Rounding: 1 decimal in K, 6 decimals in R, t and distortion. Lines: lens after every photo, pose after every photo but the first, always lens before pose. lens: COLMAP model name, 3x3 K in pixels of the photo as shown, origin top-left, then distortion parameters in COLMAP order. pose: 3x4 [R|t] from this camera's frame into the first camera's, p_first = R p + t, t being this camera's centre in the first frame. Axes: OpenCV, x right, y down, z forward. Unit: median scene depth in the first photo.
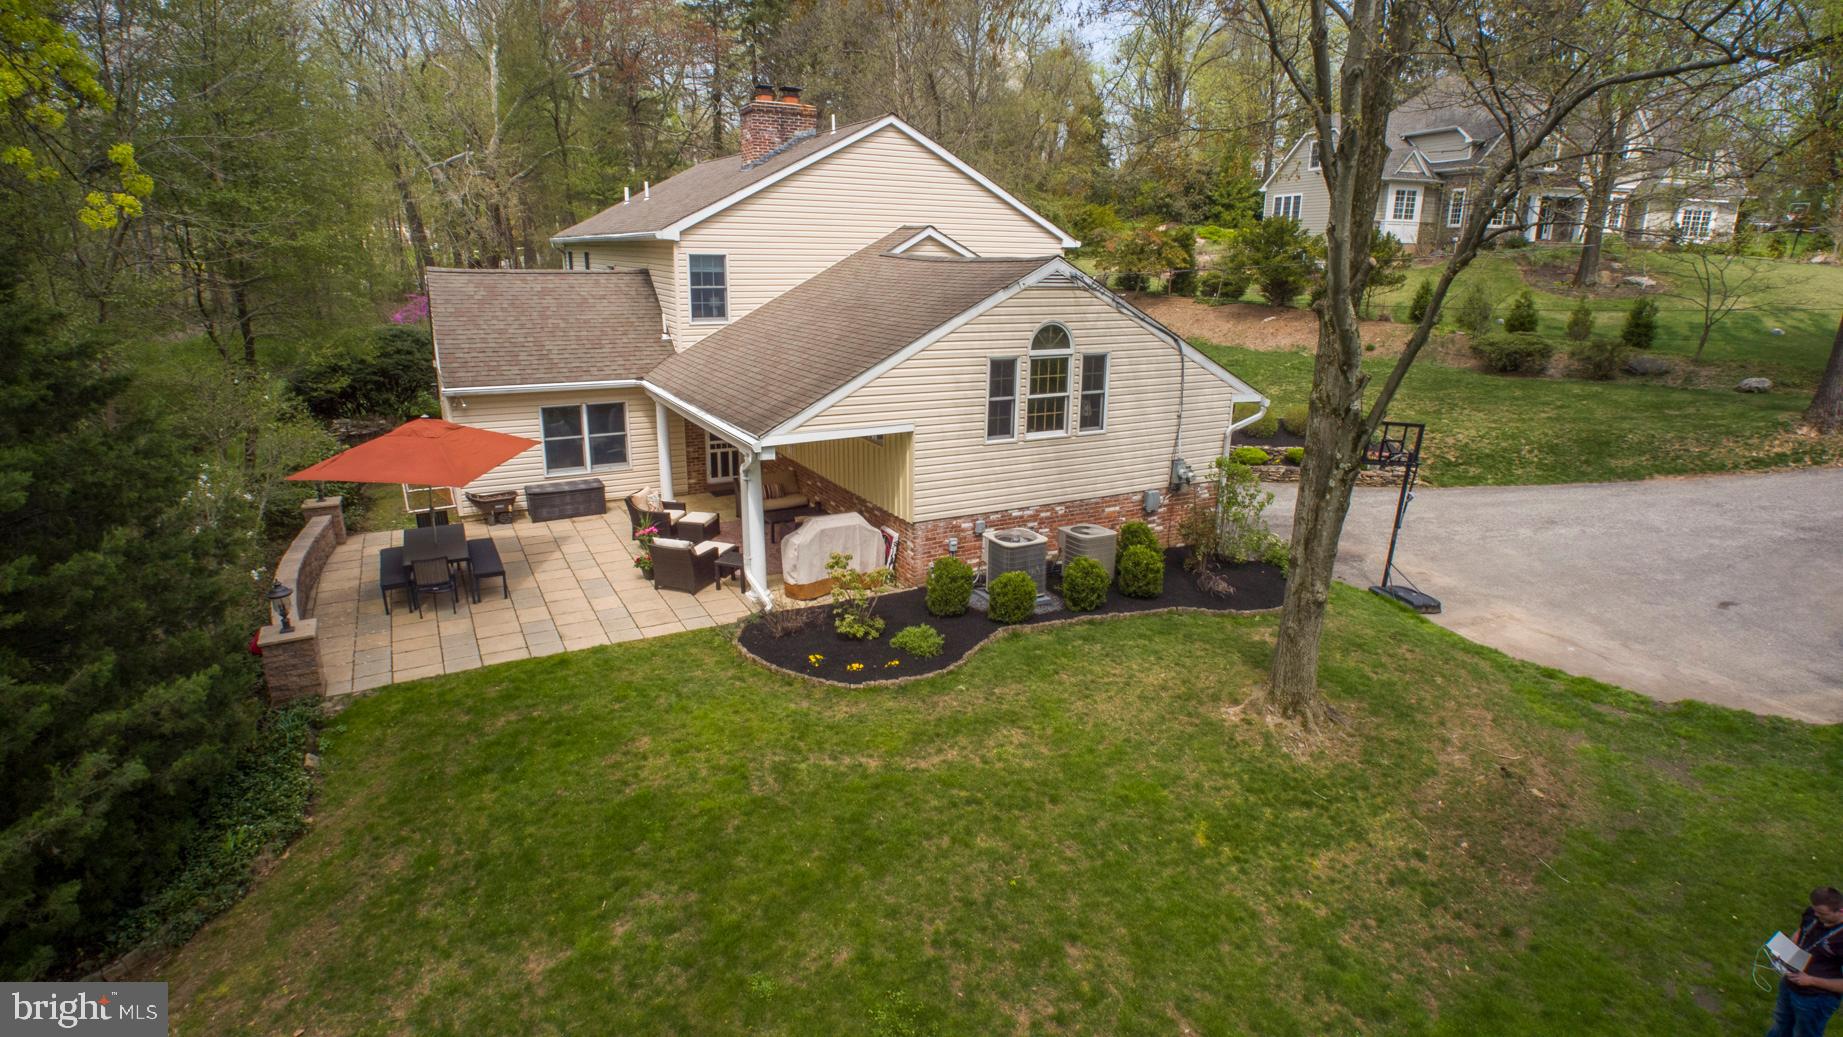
lens RADIAL K [[948.1, 0, 918.4], [0, 948.1, 518.6], [0, 0, 1]] dist [-0.028799, 0.002735]
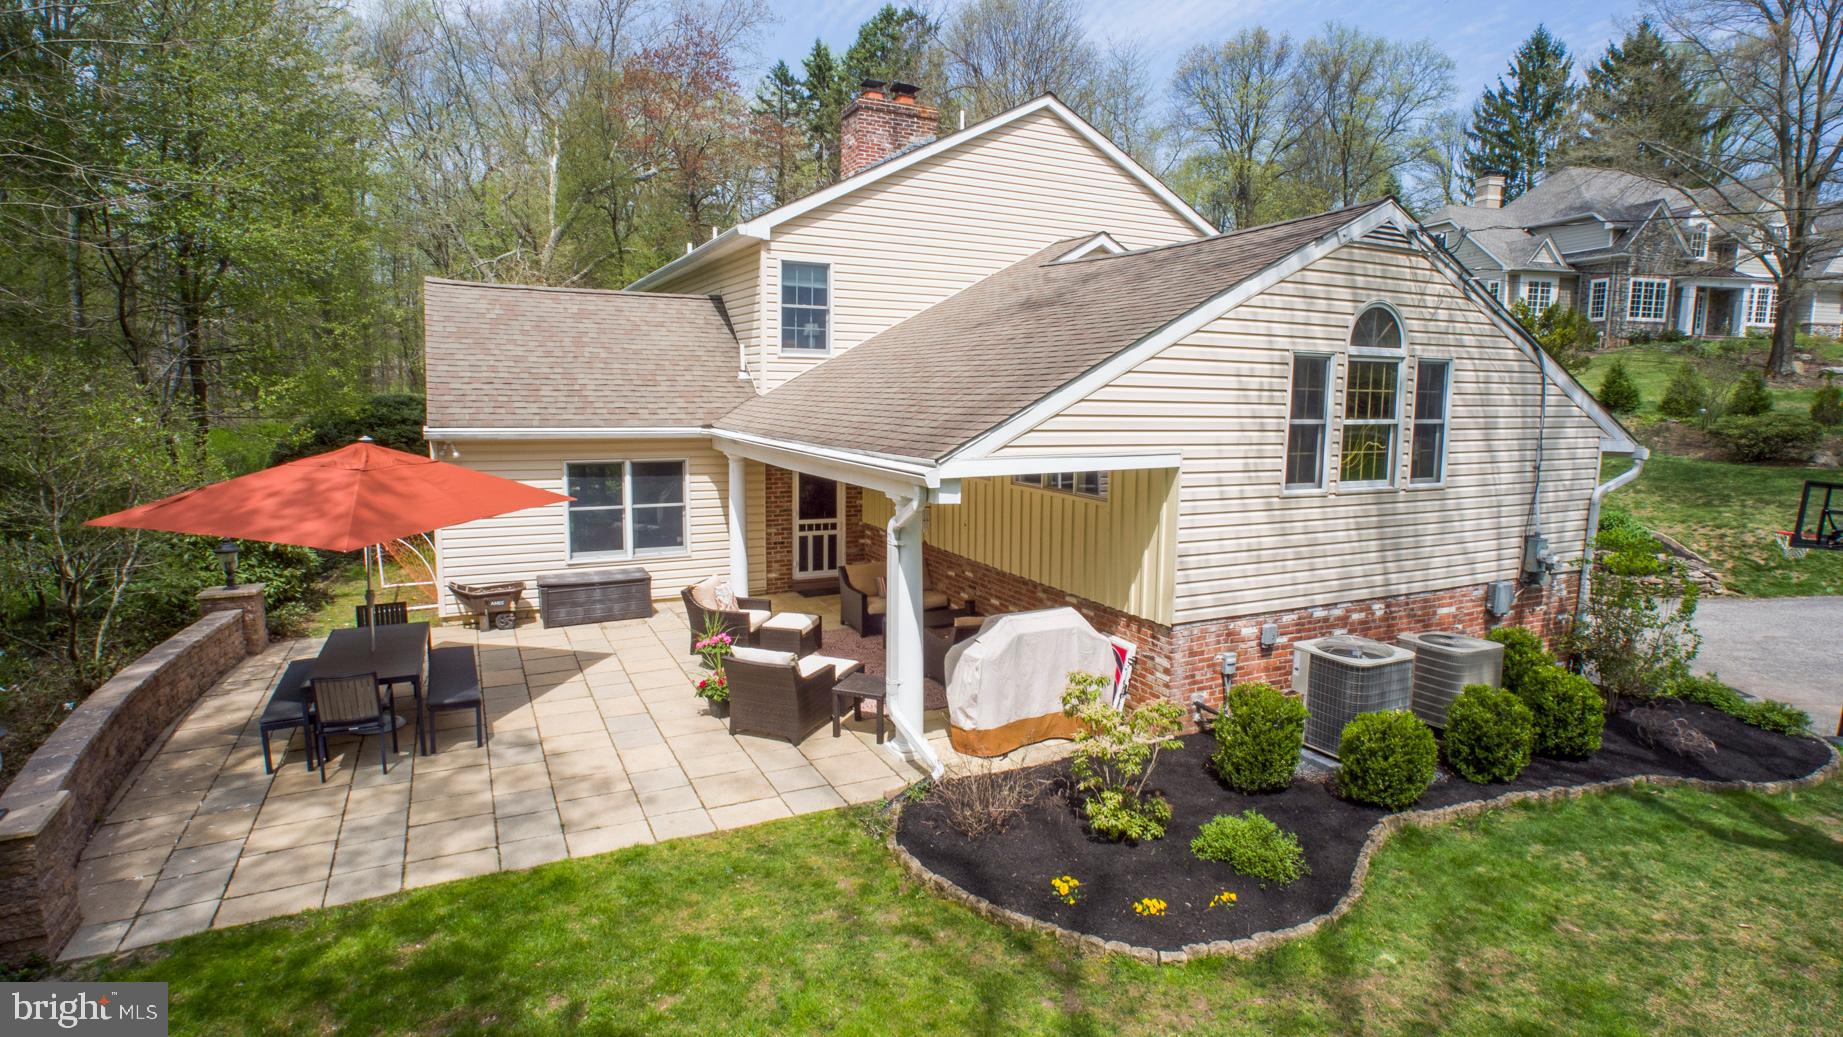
lens RADIAL K [[948.1, 0, 922.8], [0, 948.1, 519.3], [0, 0, 1]] dist [-0.028799, 0.002735]
pose [[0.999355, 0.004425, -0.035628, -0.132312], [-0.009303, 0.990397, -0.137936, 0.020915], [0.034675, 0.138179, 0.989800, 0.383385]]
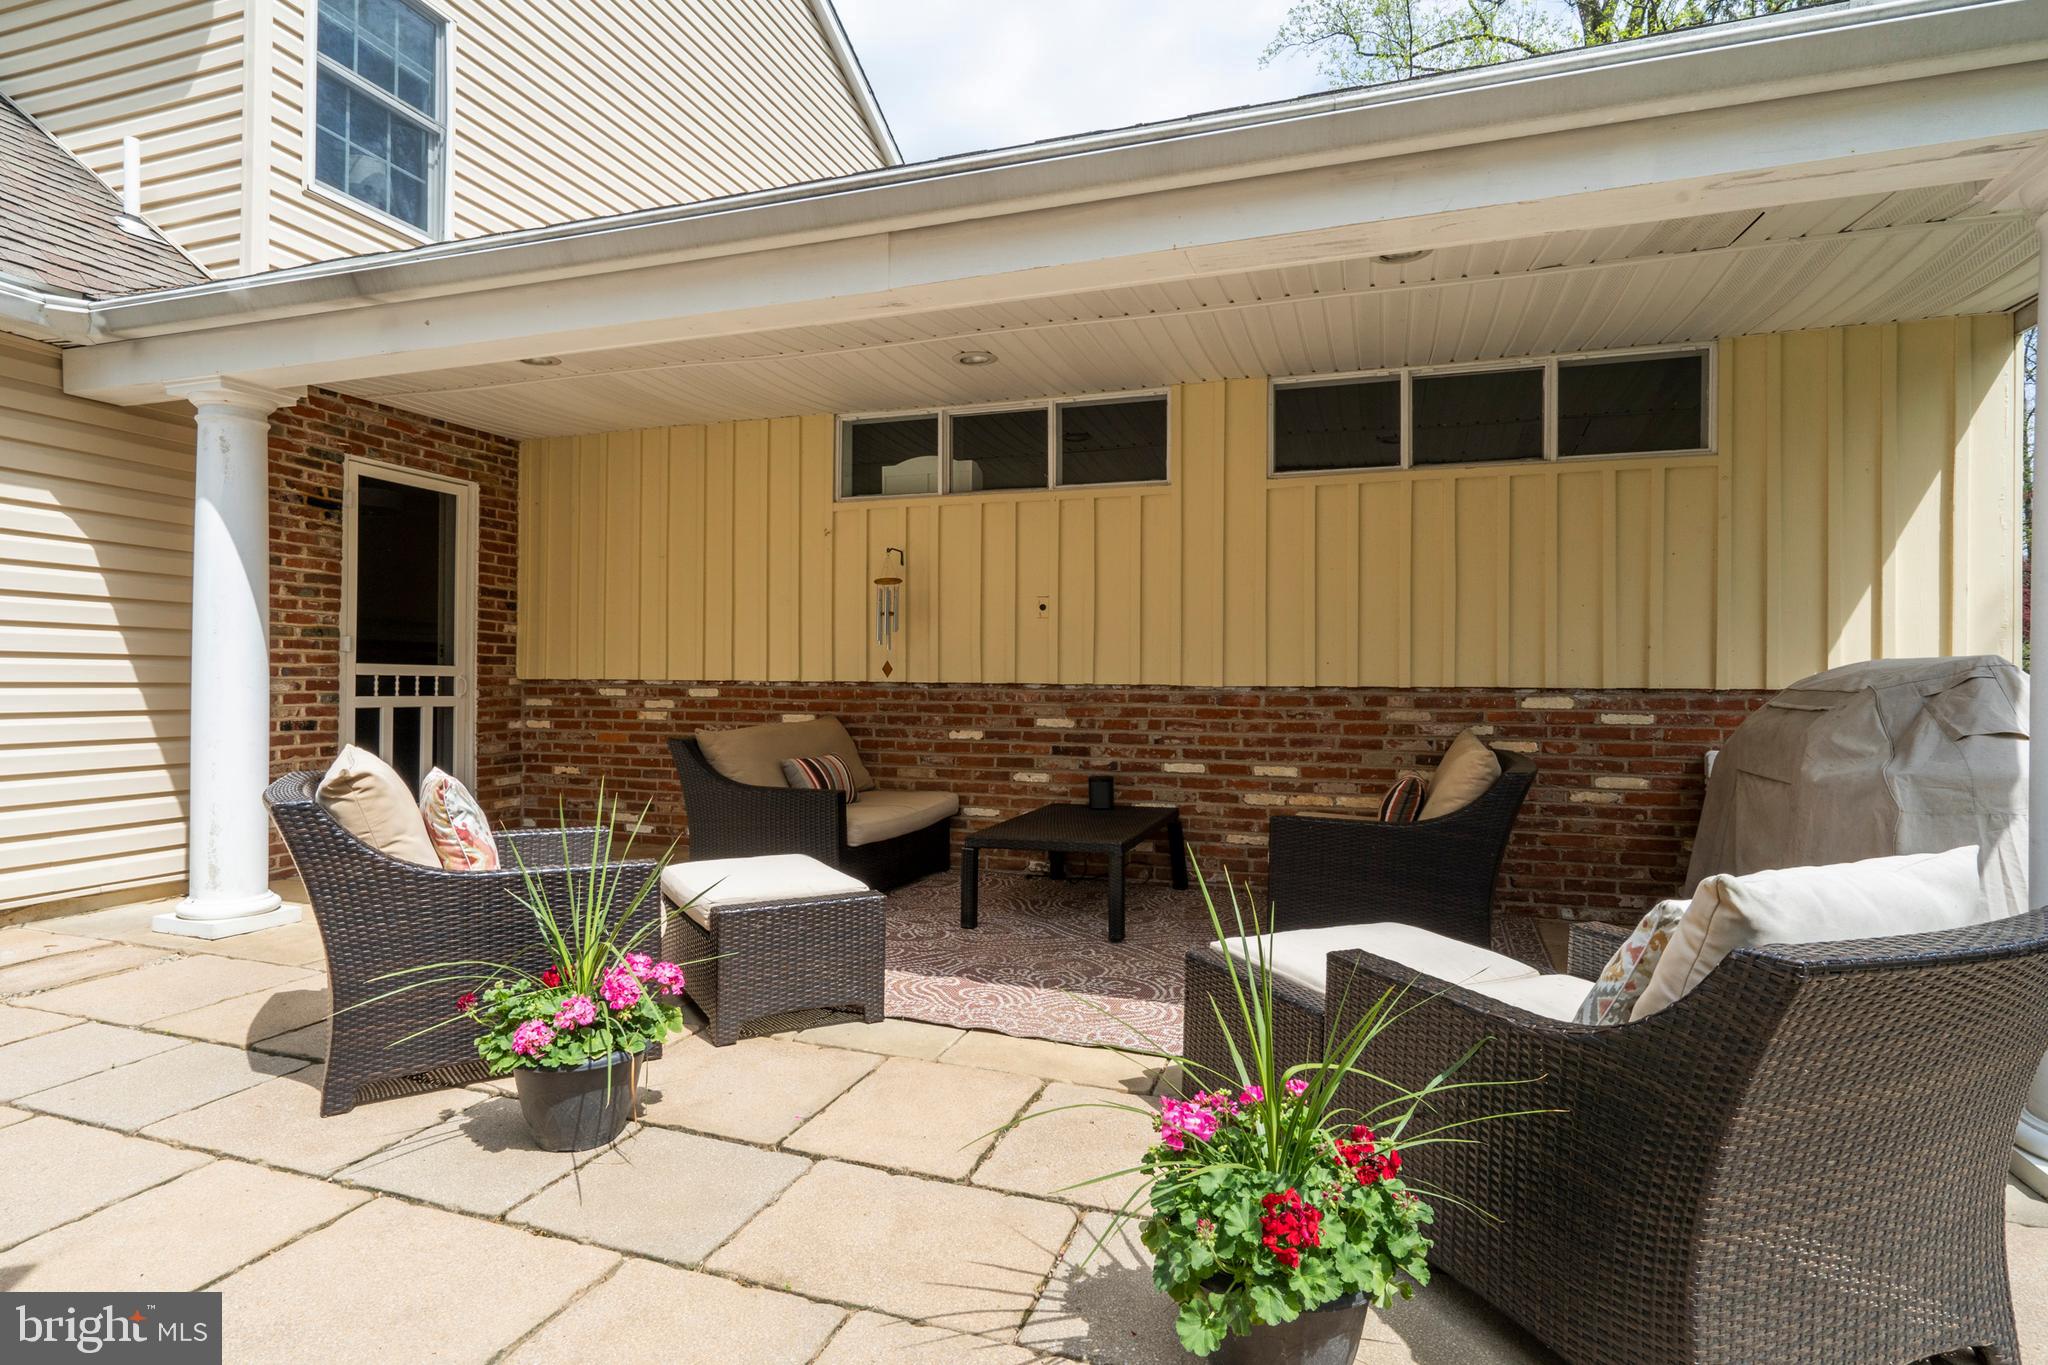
lens RADIAL K [[971.2, 0, 1031.5], [0, 971.2, 680.0], [0, 0, 1]] dist [0.001953, 0.000221]
pose [[0.737452, -0.003569, 0.675390, -0.346812], [0.172885, 0.967668, -0.183658, 0.005697], [-0.652897, 0.252204, 0.714226, 0.902710]]
